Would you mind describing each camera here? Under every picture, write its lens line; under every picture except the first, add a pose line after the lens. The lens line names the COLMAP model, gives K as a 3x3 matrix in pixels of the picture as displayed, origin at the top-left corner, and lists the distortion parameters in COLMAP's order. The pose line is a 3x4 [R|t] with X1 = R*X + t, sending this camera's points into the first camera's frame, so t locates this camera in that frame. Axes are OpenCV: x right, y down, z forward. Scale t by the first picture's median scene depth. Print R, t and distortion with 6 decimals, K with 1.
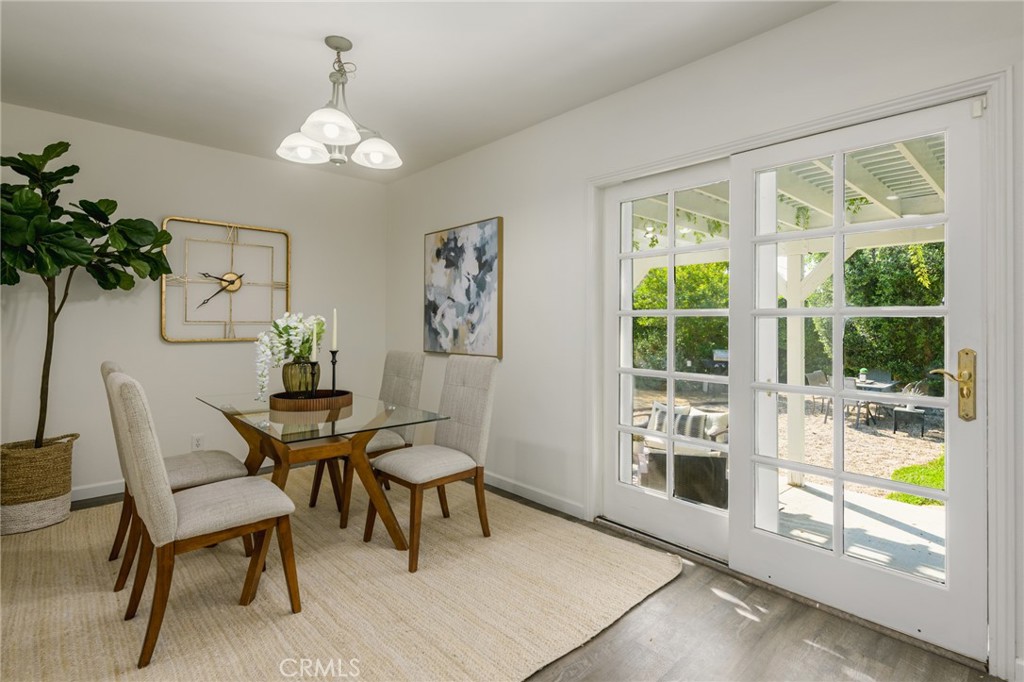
lens RADIAL K [[496.7, 0, 512.3], [0, 496.7, 323.7], [0, 0, 1]] dist [0.002096, 0.000557]
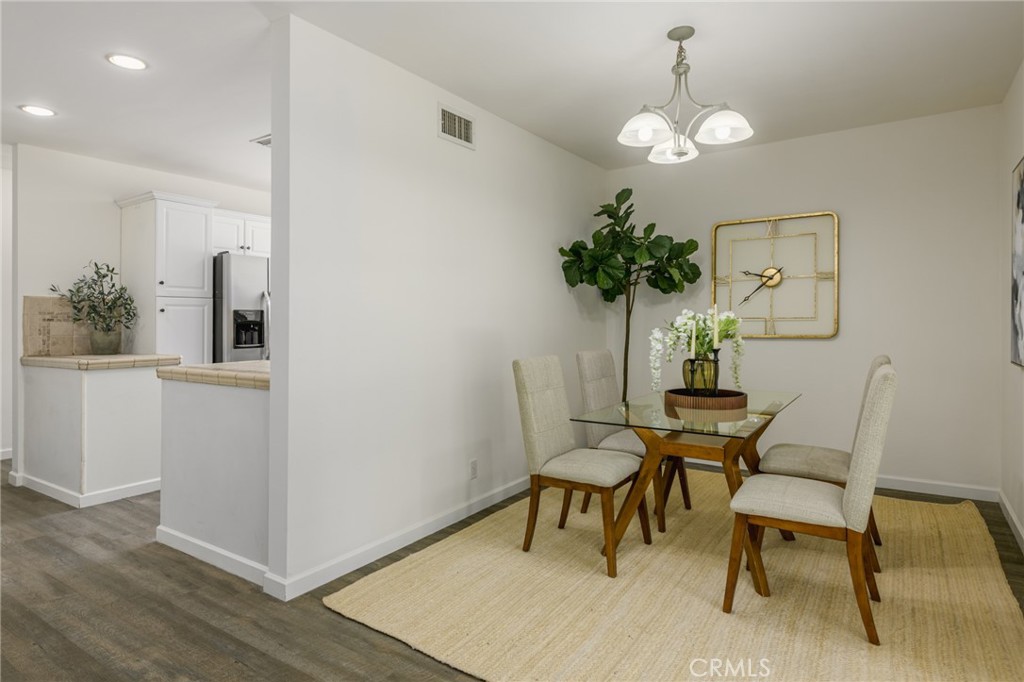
lens RADIAL K [[564.5, 0, 513.5], [0, 564.5, 322.4], [0, 0, 1]] dist [0.003307, 0.000473]
pose [[0.220288, -0.004191, -0.975426, 0.557361], [0.011015, 0.999938, -0.001809, 0.001678], [0.975373, -0.010346, 0.220321, 0.364456]]
